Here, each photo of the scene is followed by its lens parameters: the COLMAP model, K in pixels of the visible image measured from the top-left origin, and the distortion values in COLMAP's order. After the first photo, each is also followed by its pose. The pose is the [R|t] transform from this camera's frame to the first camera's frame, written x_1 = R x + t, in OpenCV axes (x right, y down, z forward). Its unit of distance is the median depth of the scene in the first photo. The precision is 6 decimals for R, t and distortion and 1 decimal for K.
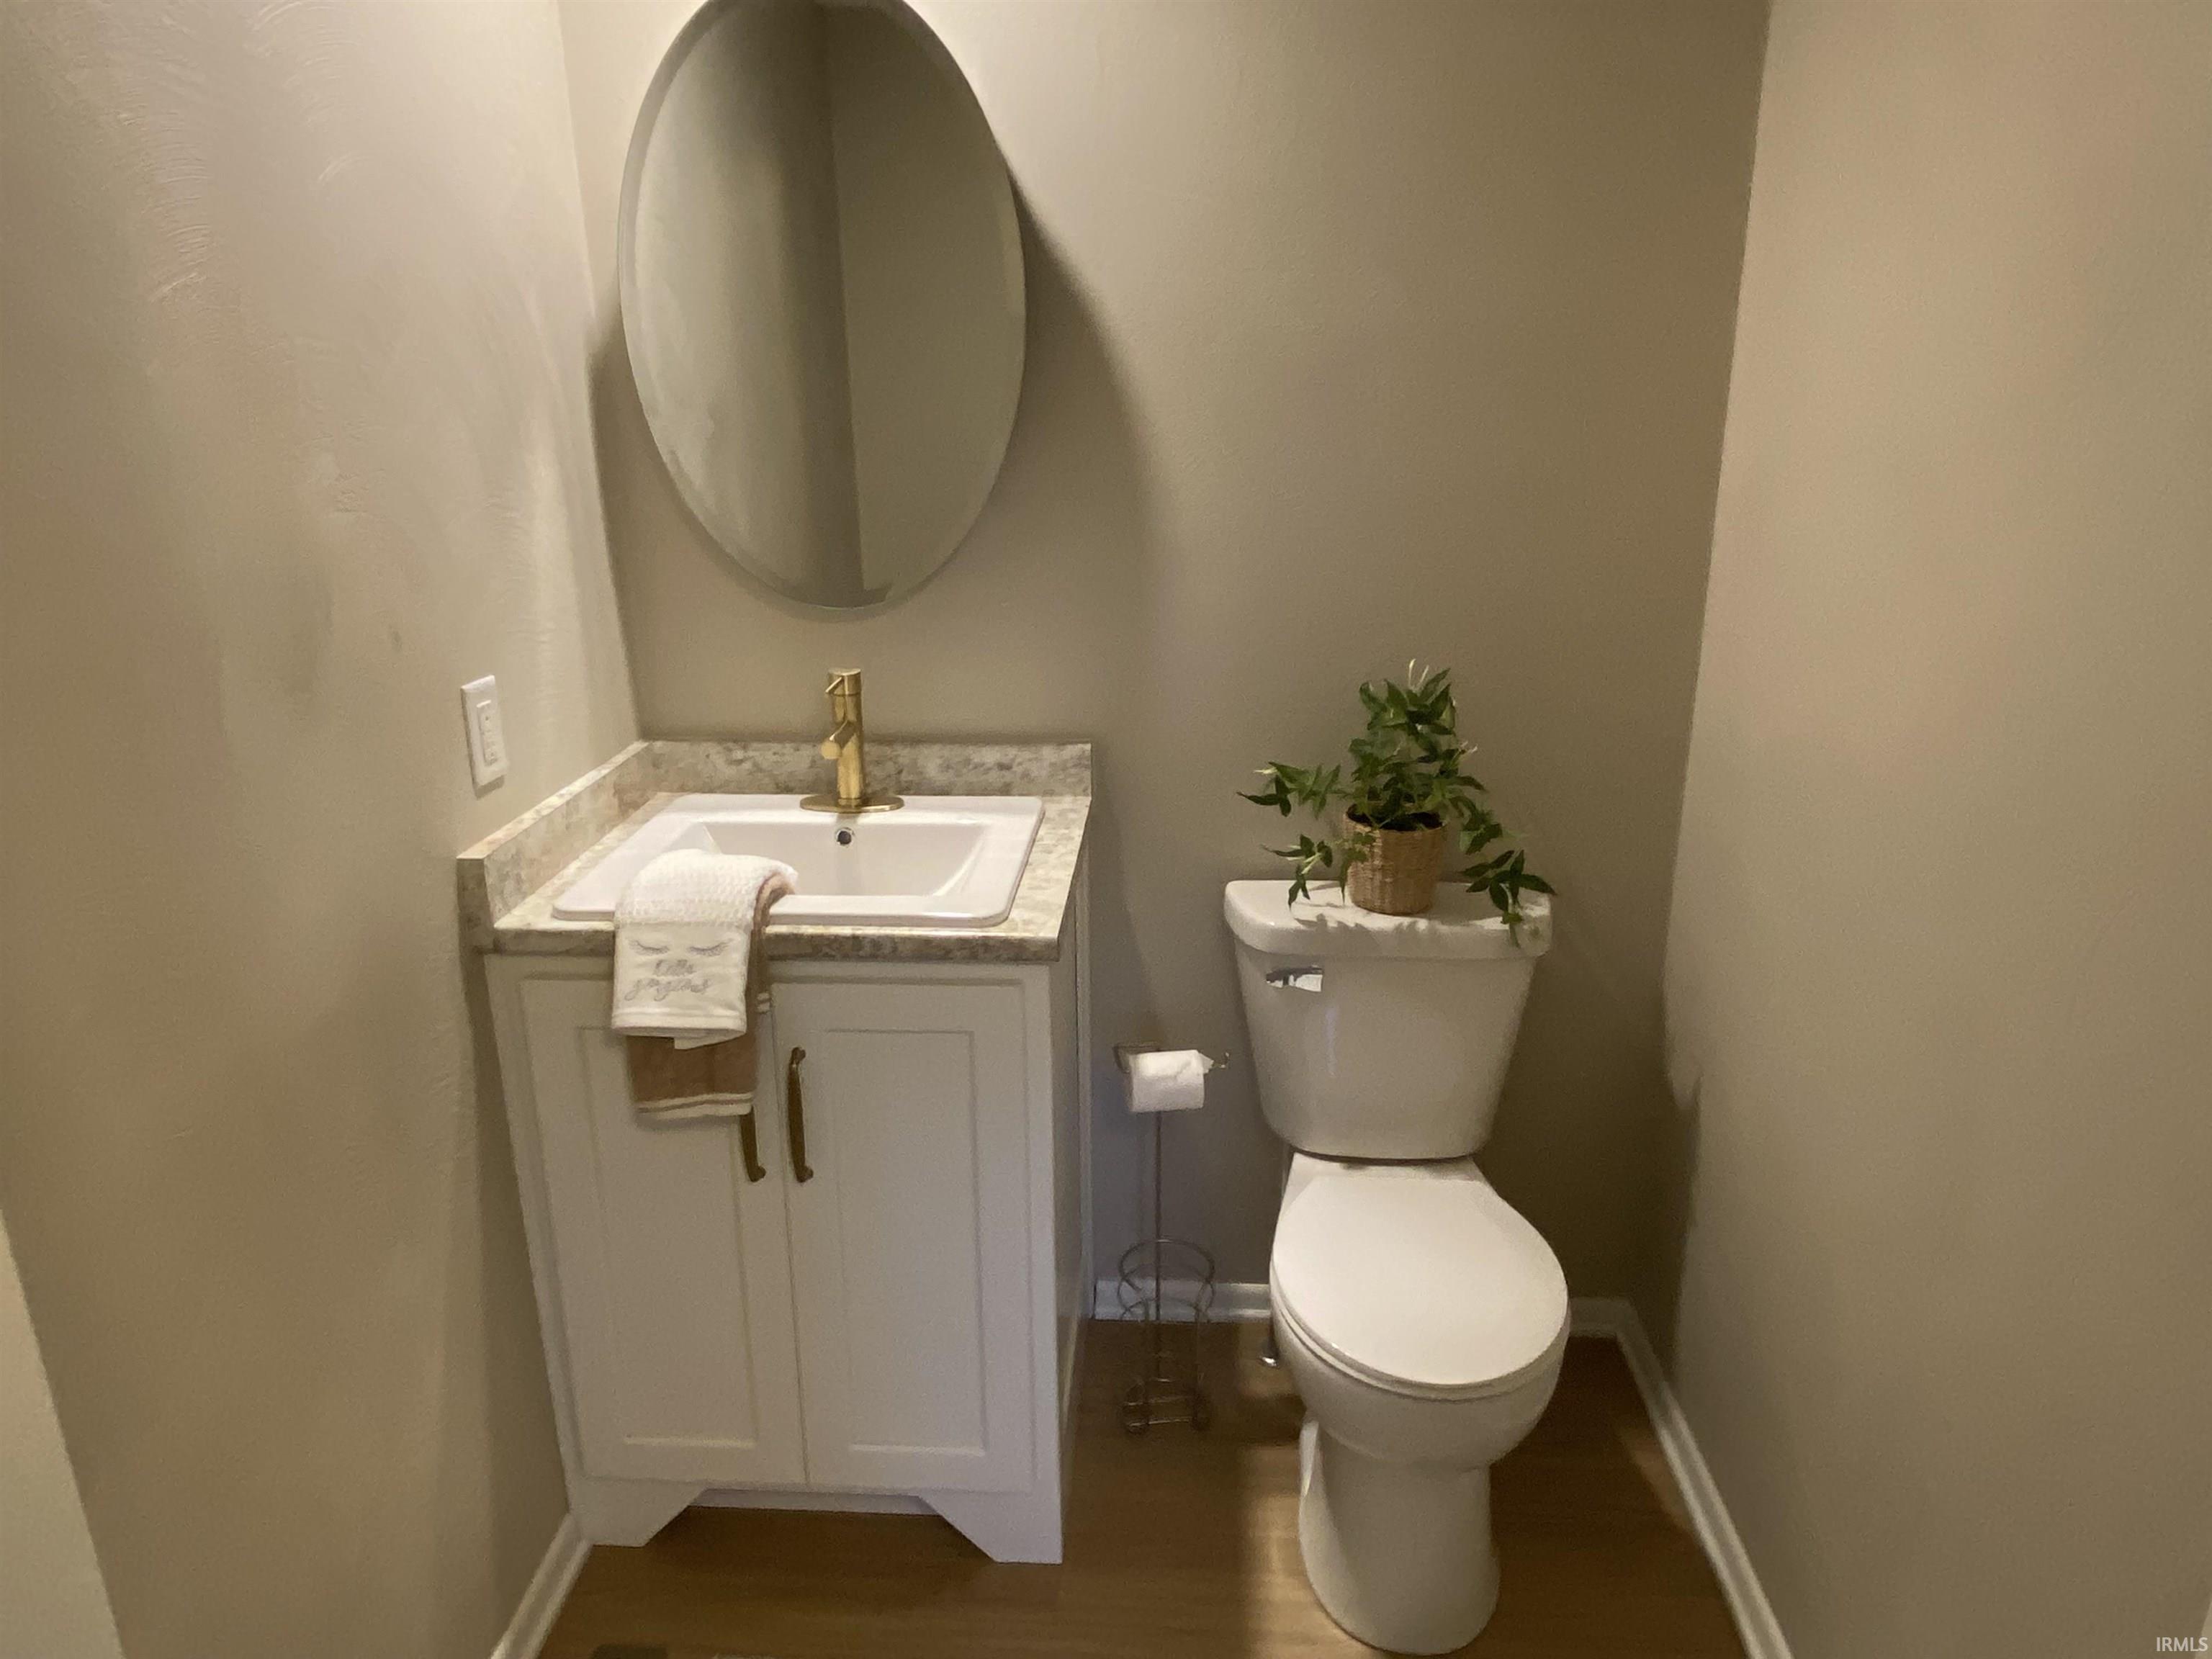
lens RADIAL K [[1468.3, 0, 1106.0], [0, 1468.3, 829.5], [0, 0, 1]] dist [0.068517, -0.076387]
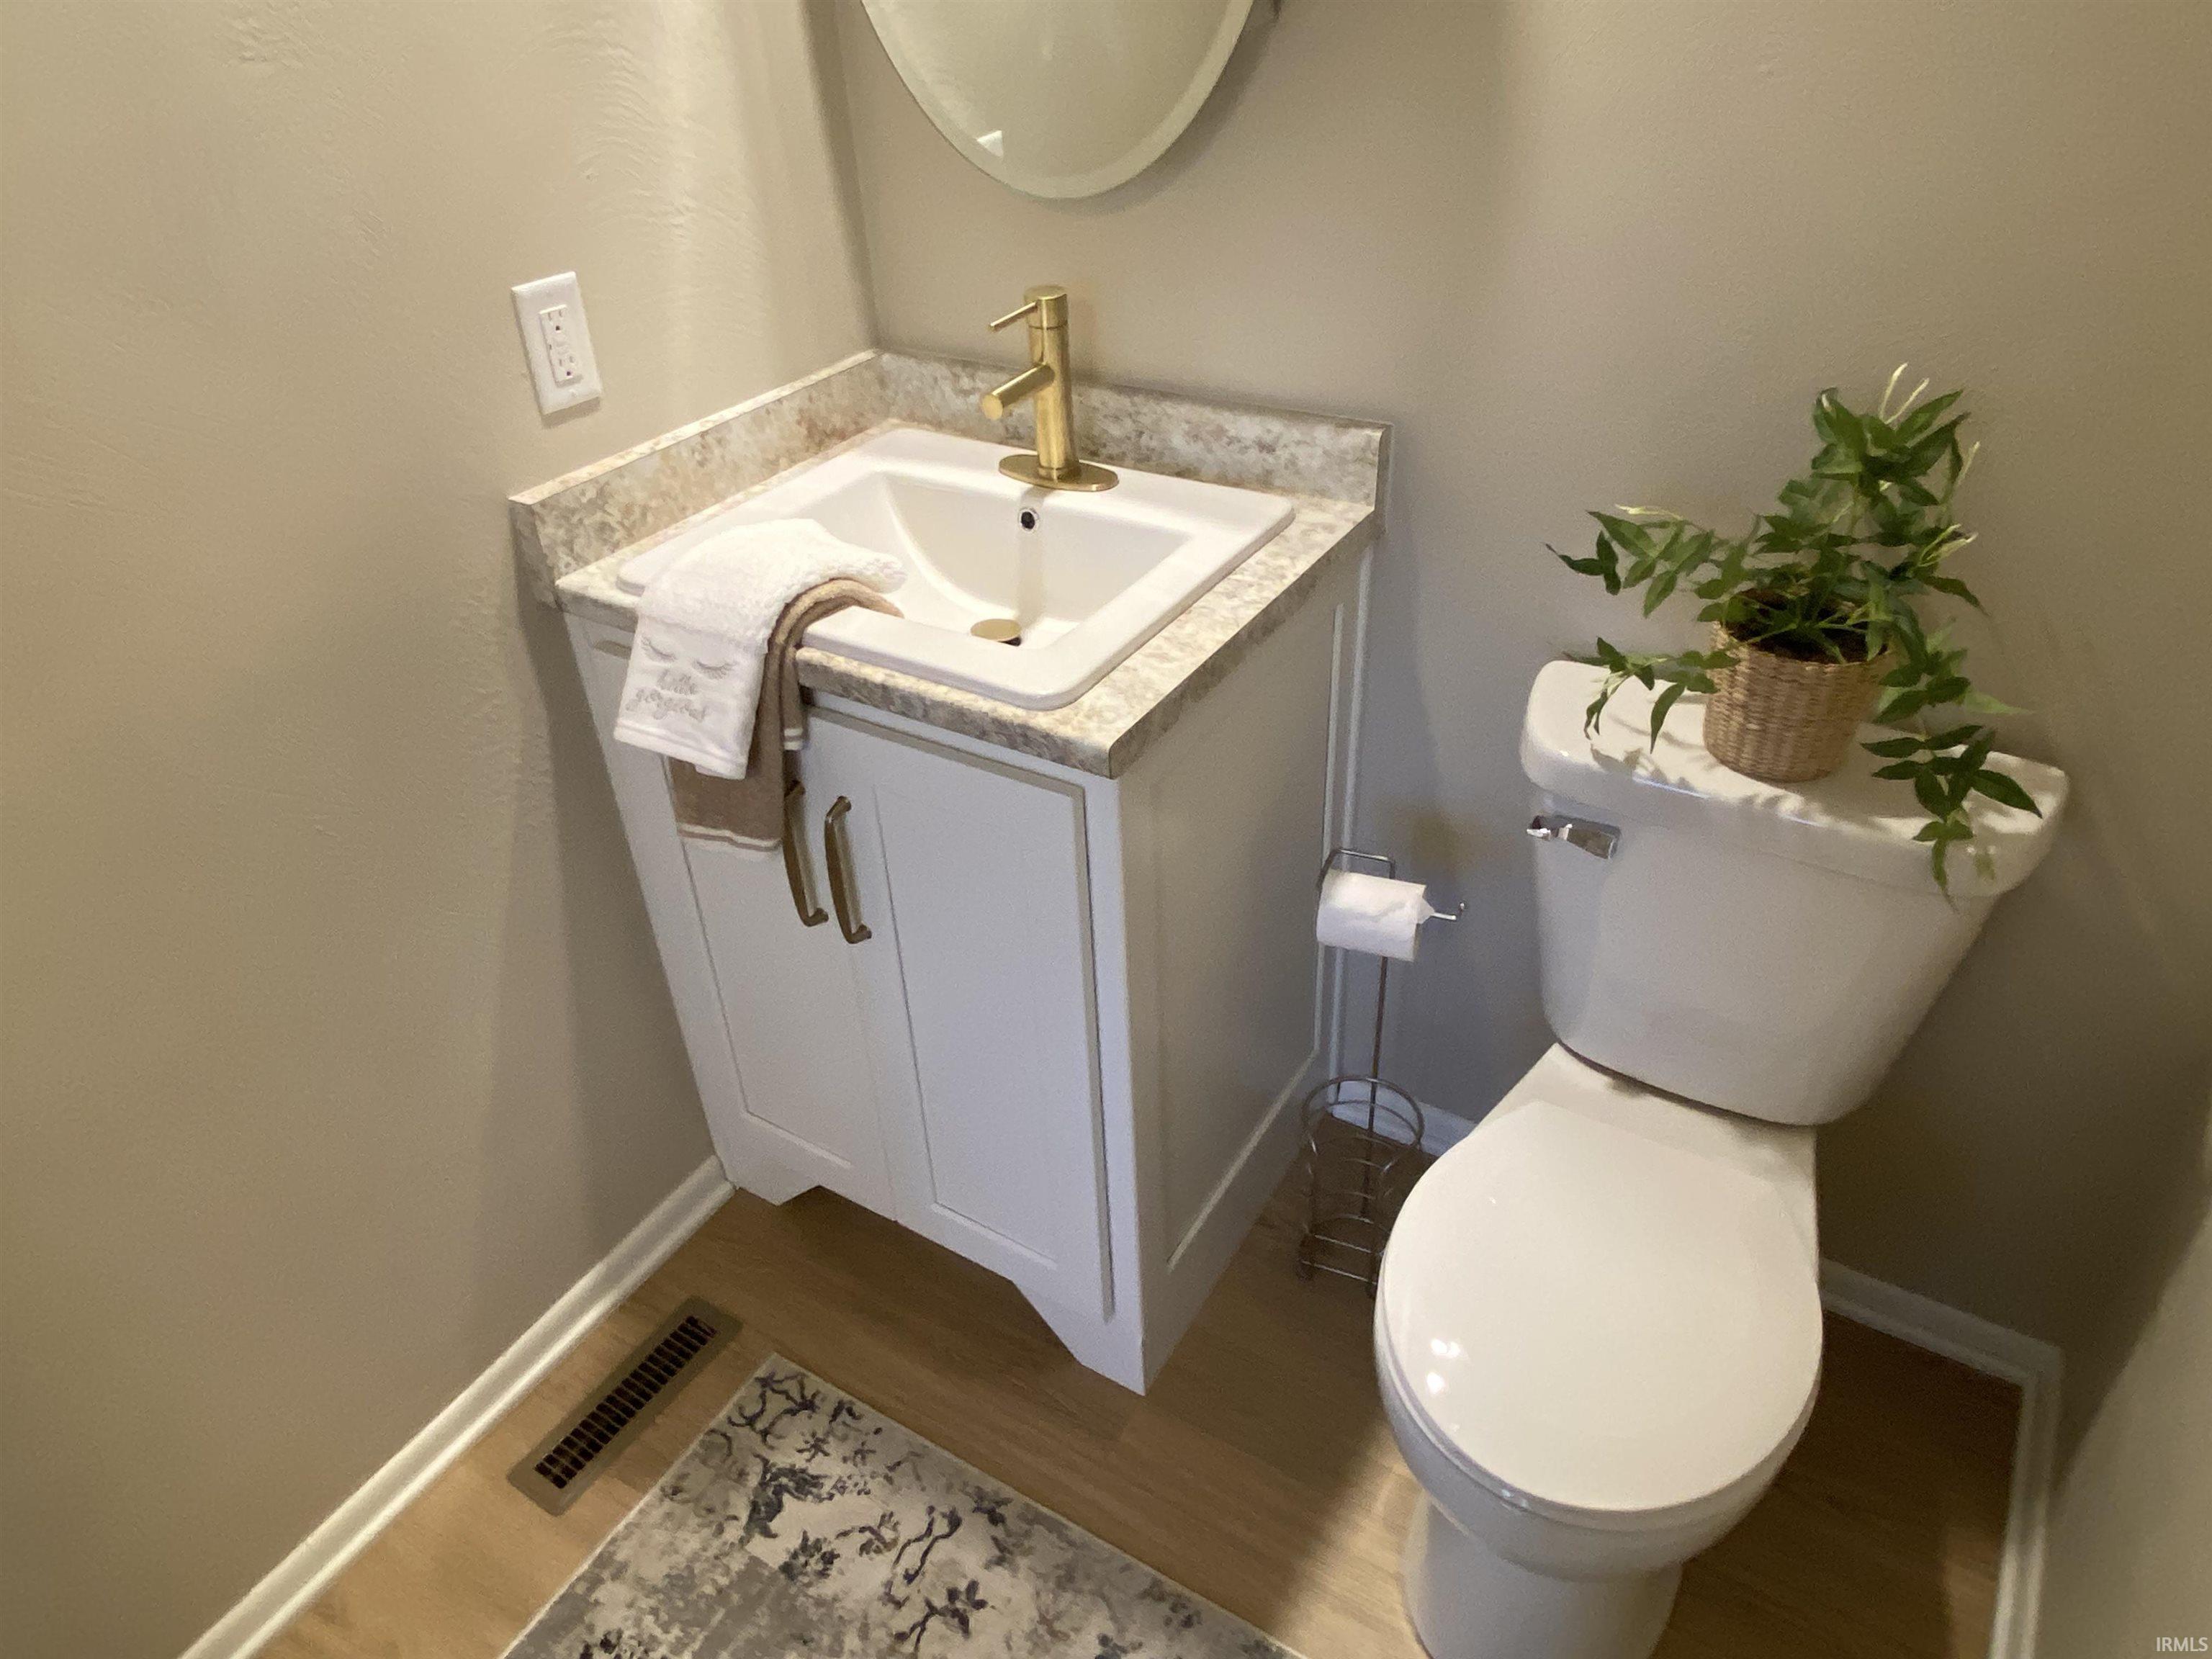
lens RADIAL K [[1468.3, 0, 1106.0], [0, 1468.3, 829.5], [0, 0, 1]] dist [0.068517, -0.076387]
pose [[0.878045, 0.247804, -0.409426, 0.220152], [-0.112608, 0.938463, 0.326507, -0.100574], [0.465141, -0.240583, 0.851918, 0.316761]]
